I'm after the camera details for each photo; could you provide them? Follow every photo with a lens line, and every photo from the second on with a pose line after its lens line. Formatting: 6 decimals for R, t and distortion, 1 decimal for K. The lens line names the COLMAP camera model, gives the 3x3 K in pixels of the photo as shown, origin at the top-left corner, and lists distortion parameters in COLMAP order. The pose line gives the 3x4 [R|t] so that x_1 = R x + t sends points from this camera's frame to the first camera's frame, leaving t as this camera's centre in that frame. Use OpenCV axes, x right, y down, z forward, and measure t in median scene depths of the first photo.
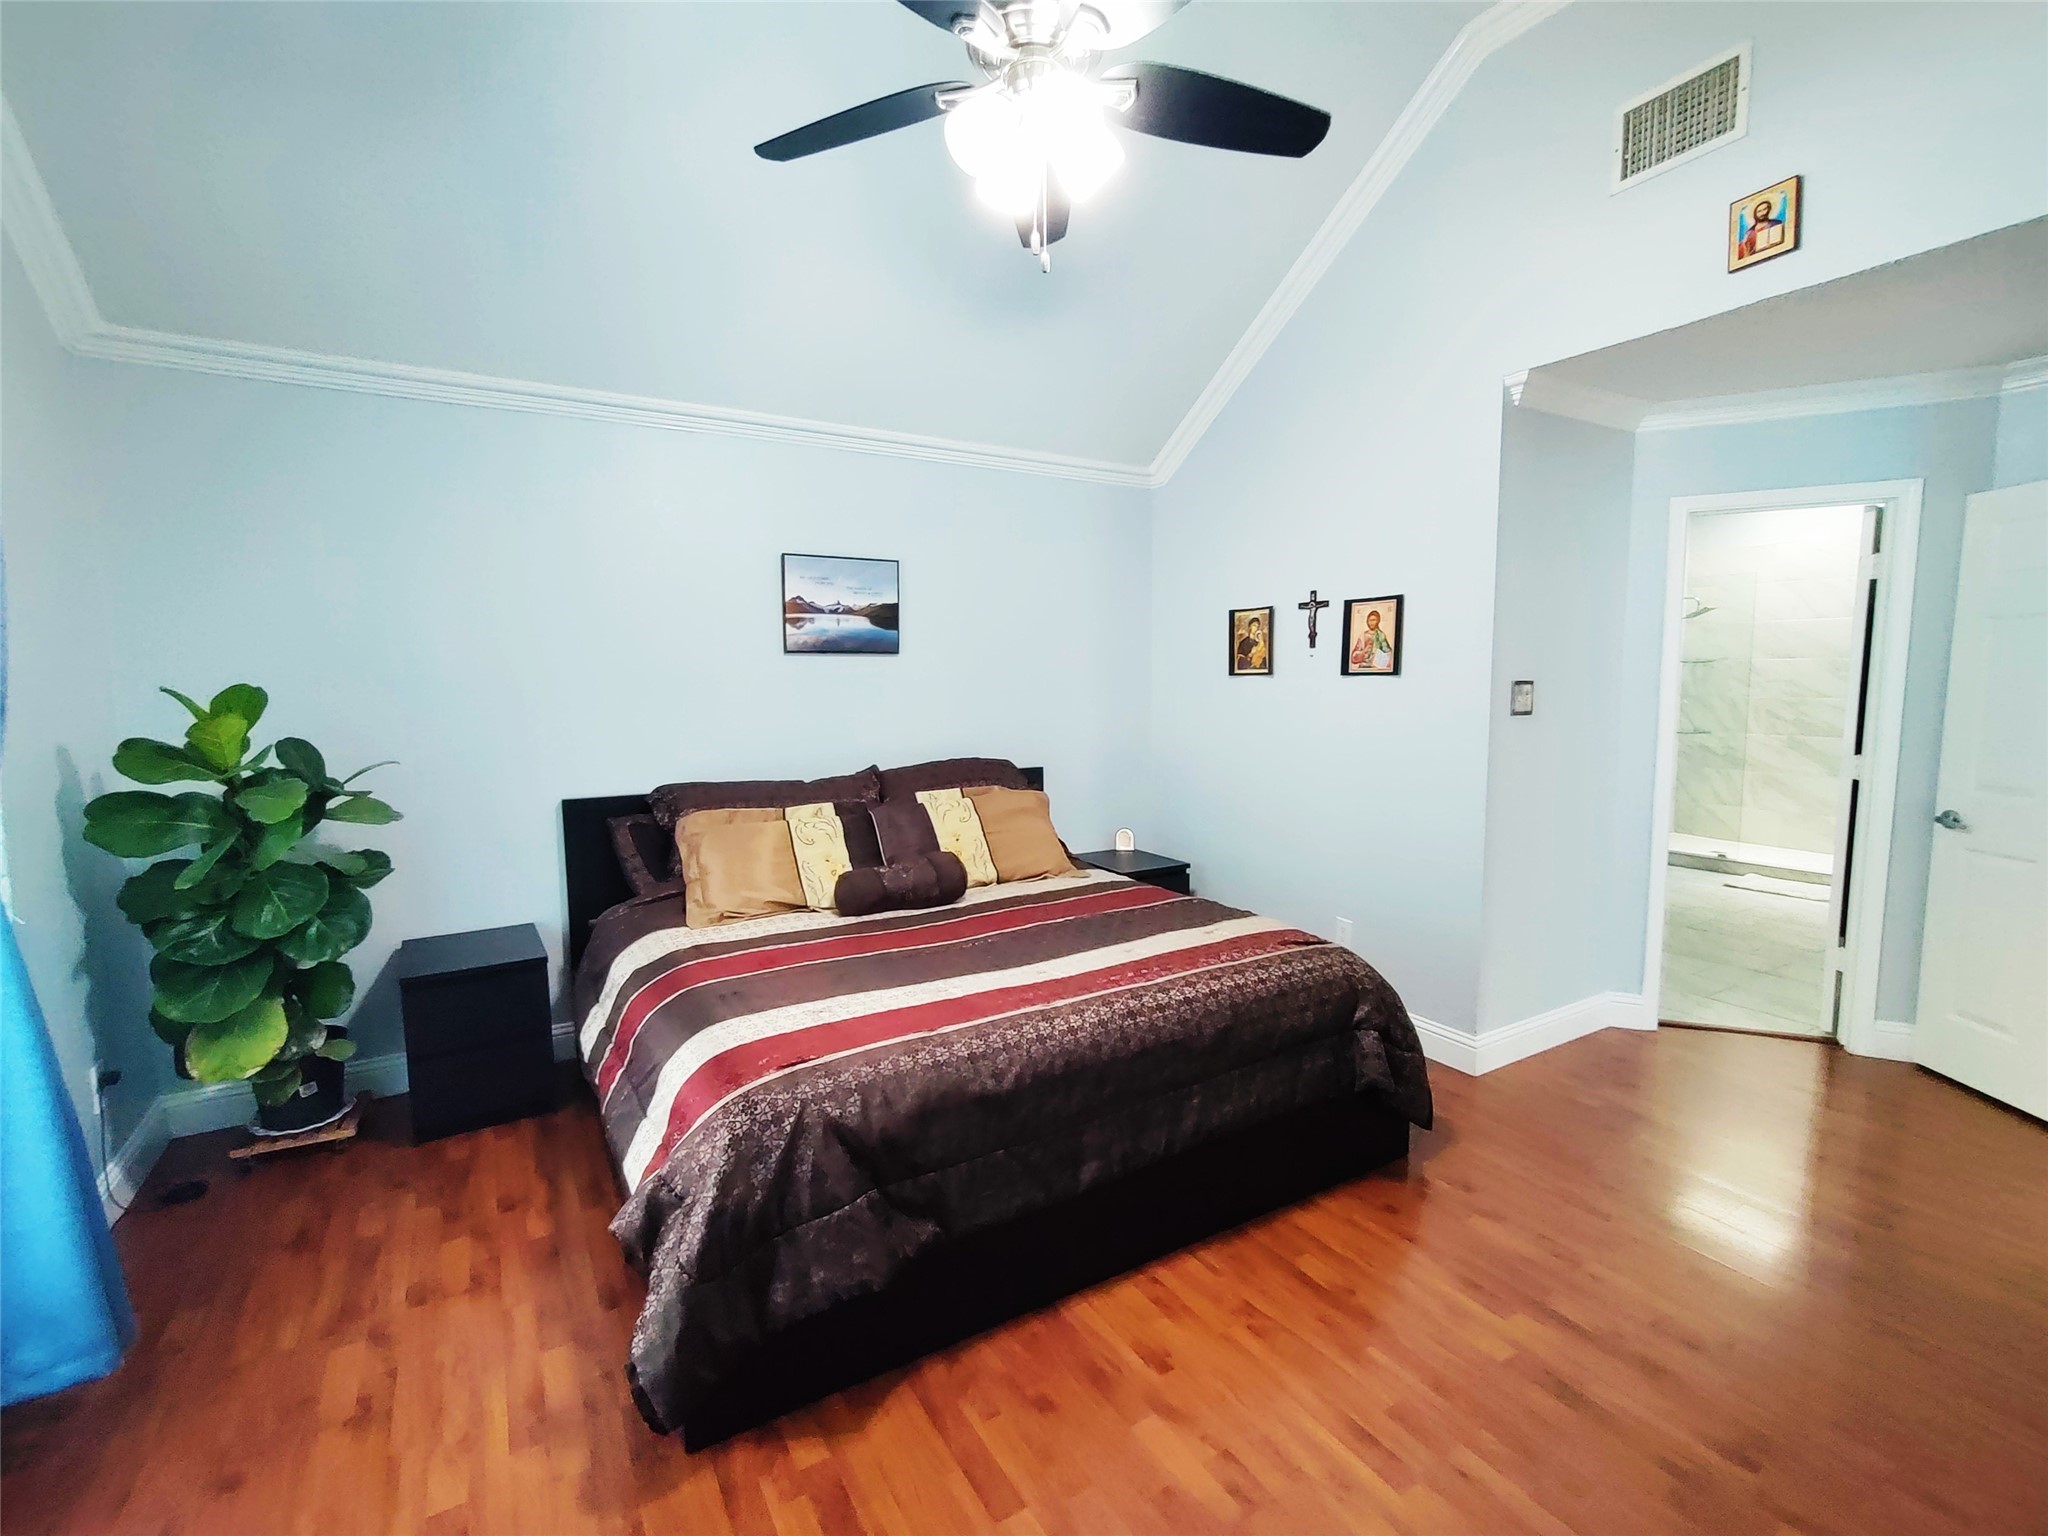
lens RADIAL K [[916.6, 0, 1032.0], [0, 916.6, 769.0], [0, 0, 1]] dist [-0.001699, 0.004671]
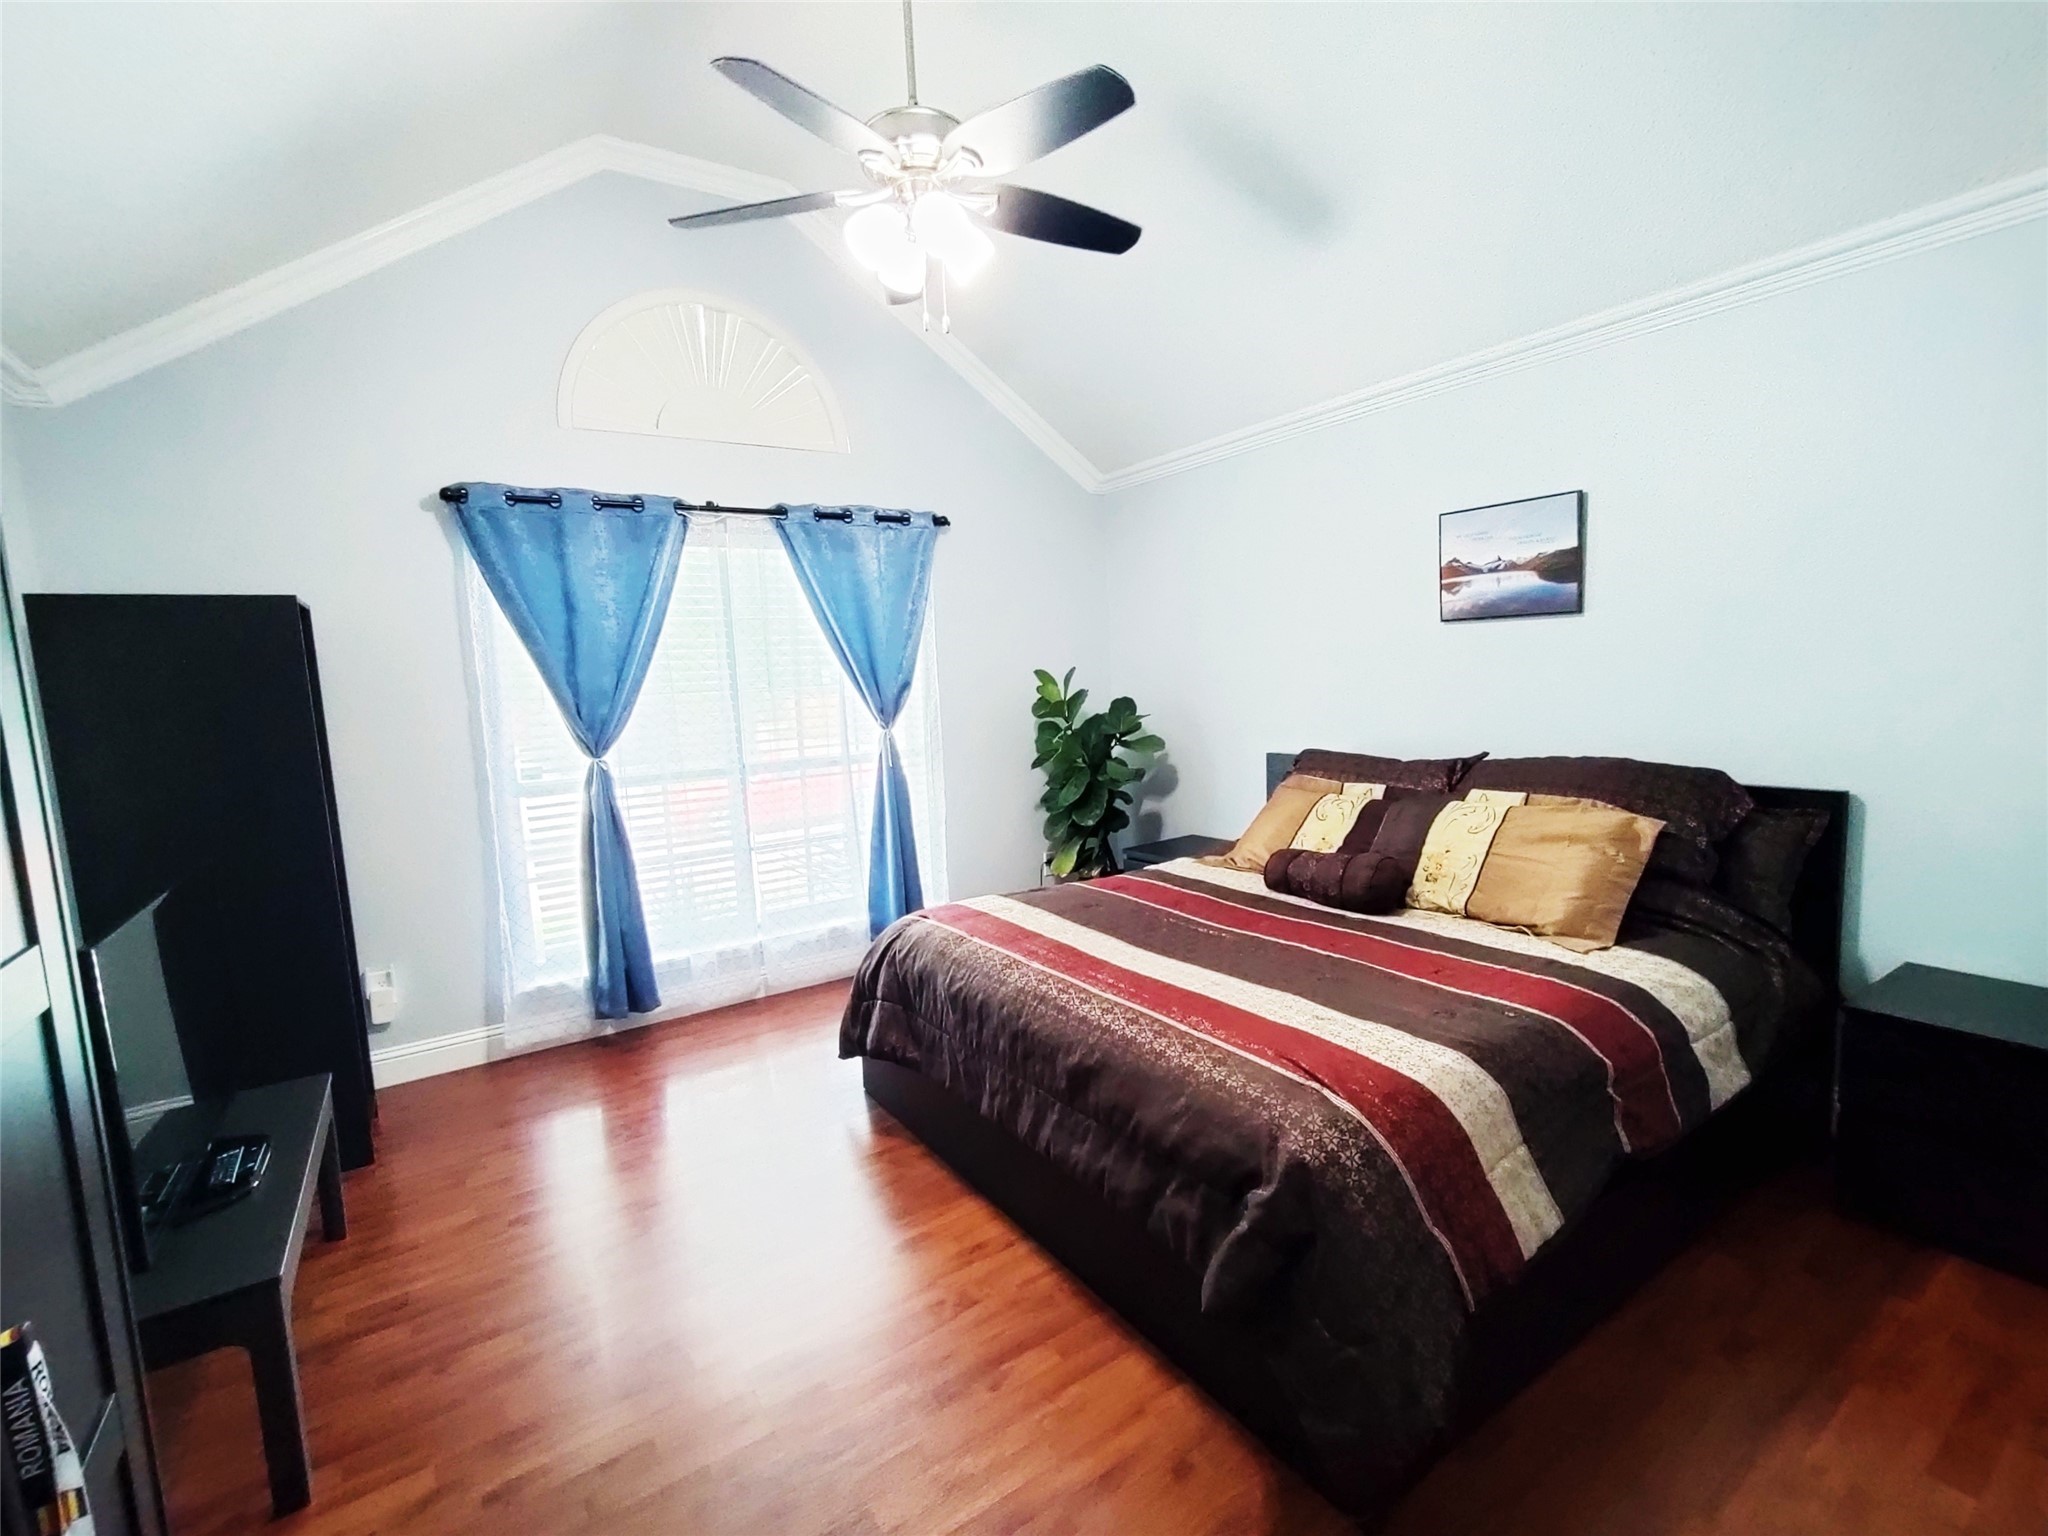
lens RADIAL K [[916.6, 0, 1032.0], [0, 916.6, 769.0], [0, 0, 1]] dist [-0.001699, 0.004671]
pose [[0.050323, 0.114059, -0.992199, 0.716067], [-0.056032, 0.992215, 0.111219, -0.066023], [0.997160, 0.049998, 0.056322, 0.601539]]
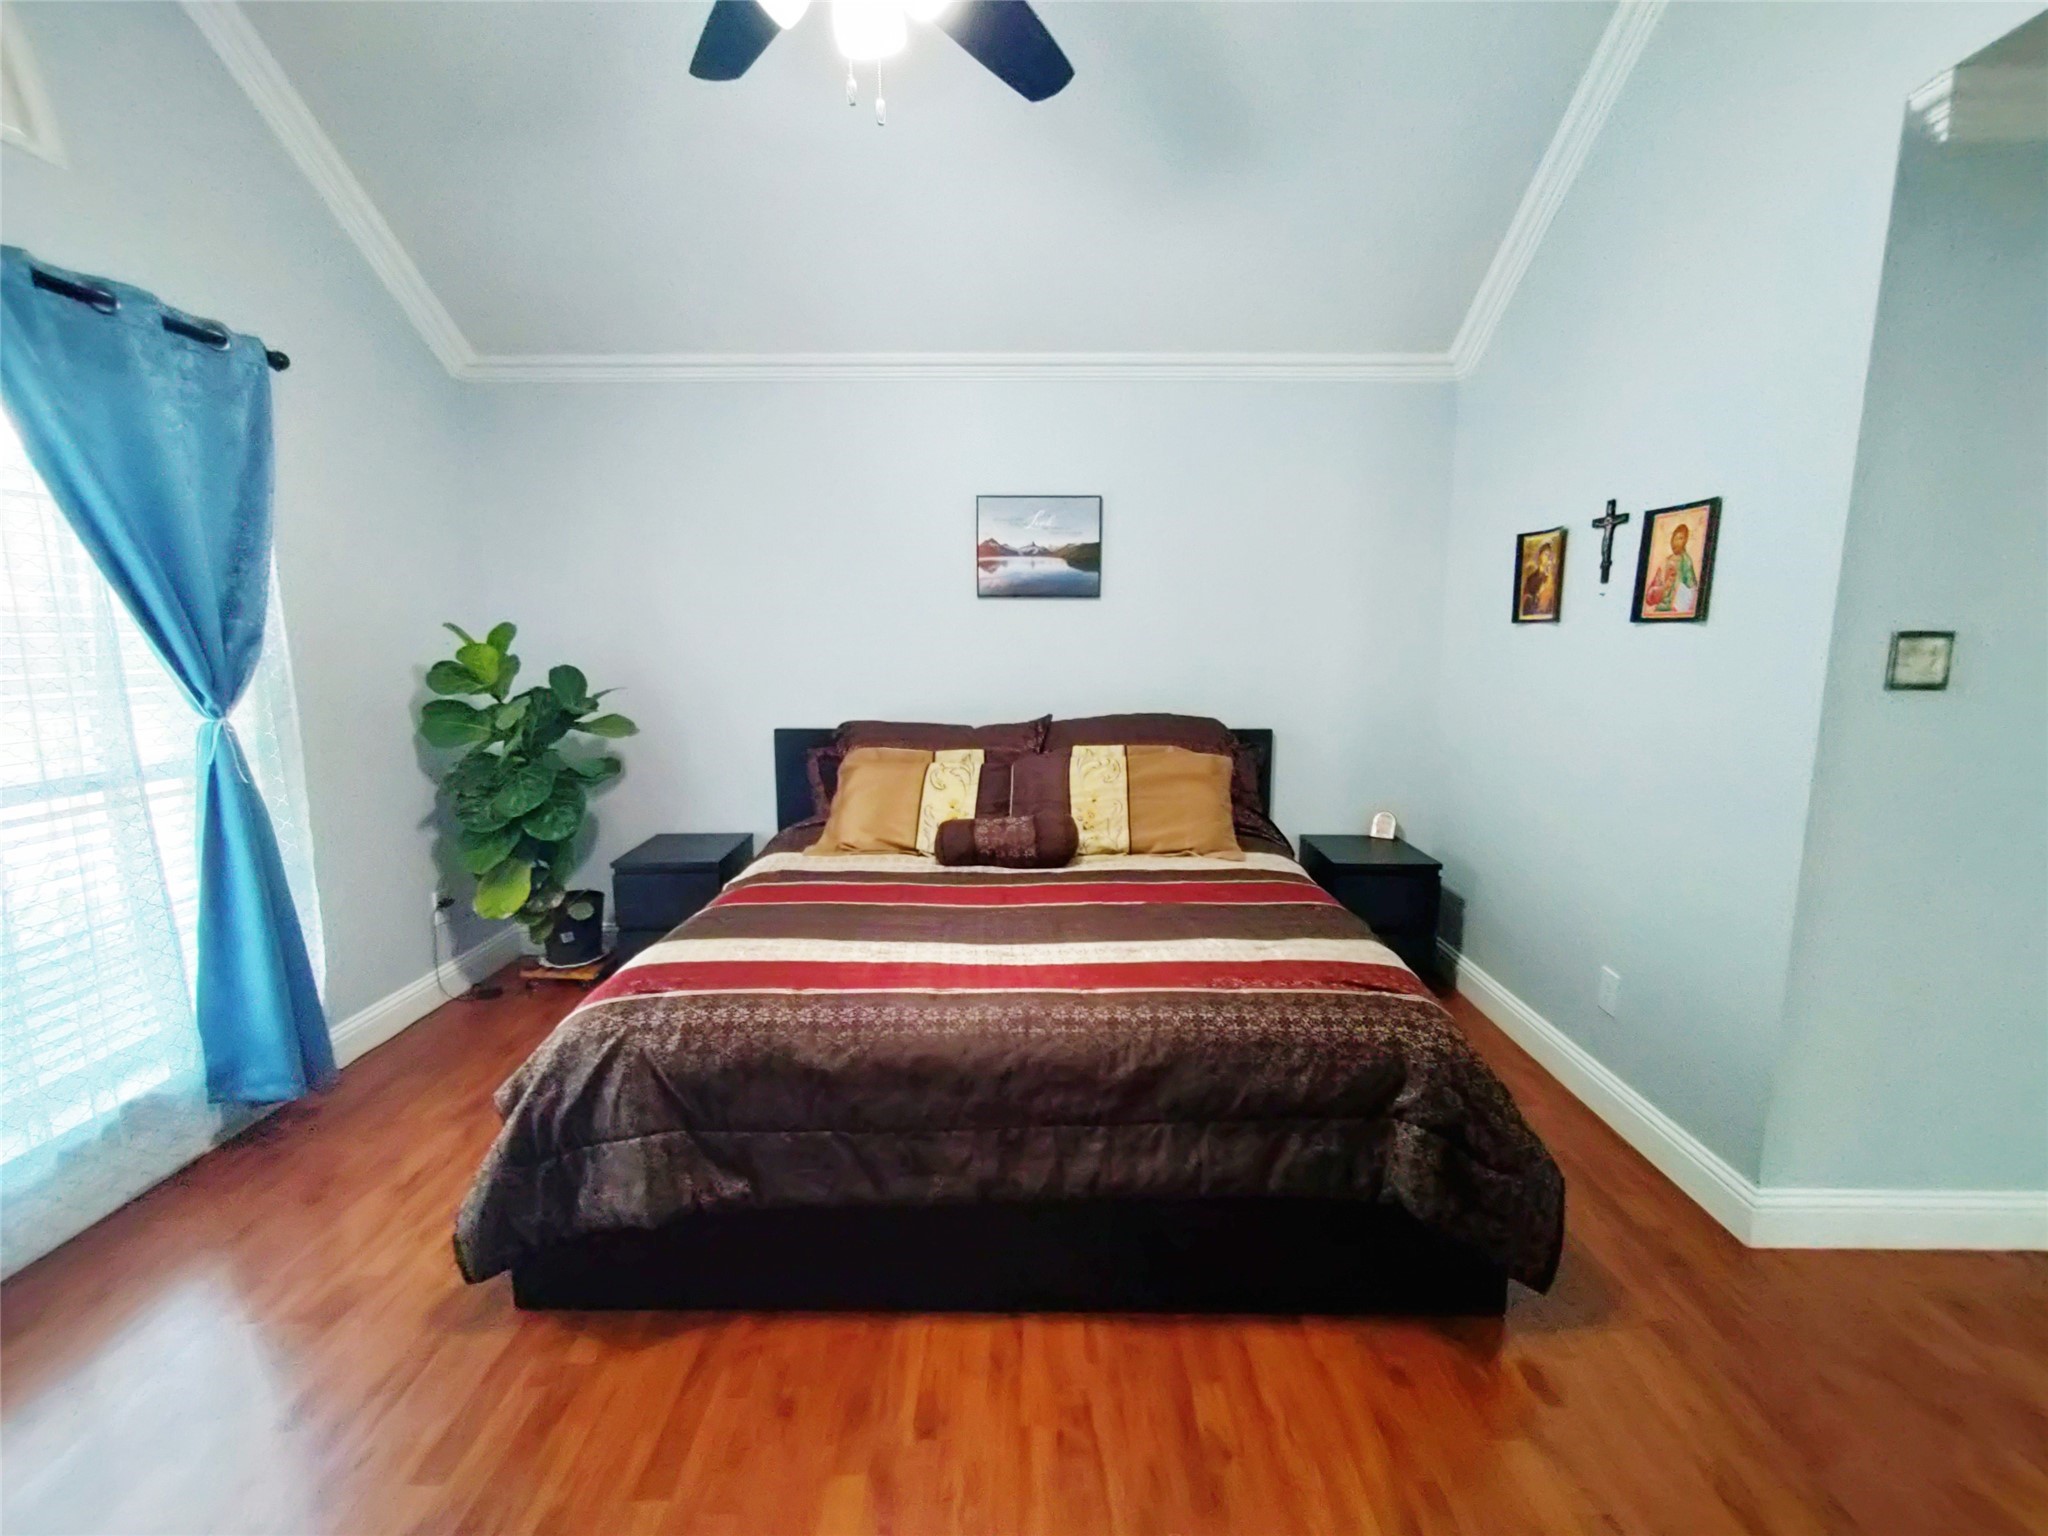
lens RADIAL K [[916.6, 0, 1032.0], [0, 916.6, 769.0], [0, 0, 1]] dist [-0.001699, 0.004671]
pose [[0.854714, 0.086702, -0.511807, 0.341733], [-0.059542, 0.995820, 0.069261, -0.014322], [0.515673, -0.028724, 0.856304, 0.189770]]
